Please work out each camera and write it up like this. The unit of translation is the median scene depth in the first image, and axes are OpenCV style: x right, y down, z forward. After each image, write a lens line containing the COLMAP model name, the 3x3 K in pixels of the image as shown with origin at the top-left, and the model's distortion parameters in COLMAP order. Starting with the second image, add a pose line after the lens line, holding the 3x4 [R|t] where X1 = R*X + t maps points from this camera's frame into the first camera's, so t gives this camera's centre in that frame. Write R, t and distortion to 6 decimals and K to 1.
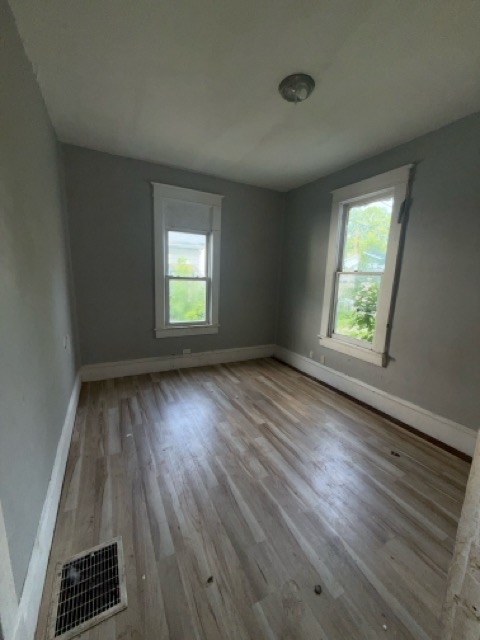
lens RADIAL K [[253.6, 0, 242.8], [0, 253.6, 323.2], [0, 0, 1]] dist [0.003199, -0.000842]
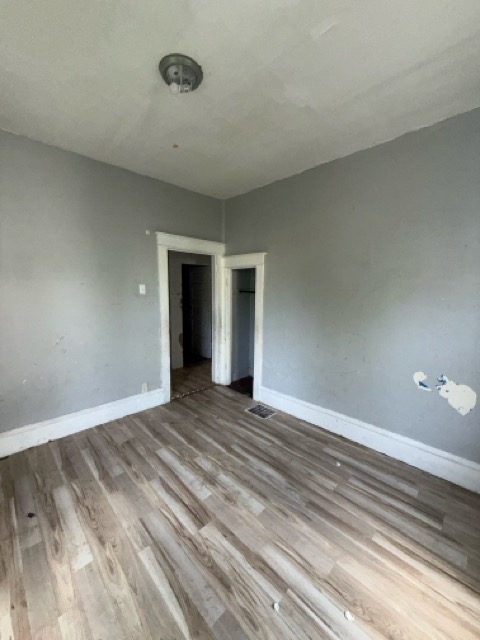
lens RADIAL K [[253.6, 0, 240.0], [0, 253.6, 320.2], [0, 0, 1]] dist [0.003199, -0.000842]
pose [[-0.958275, -0.014498, -0.285480, 0.204030], [-0.101125, 0.951323, 0.291133, -0.334838], [0.267363, 0.307855, -0.913095, 1.627484]]
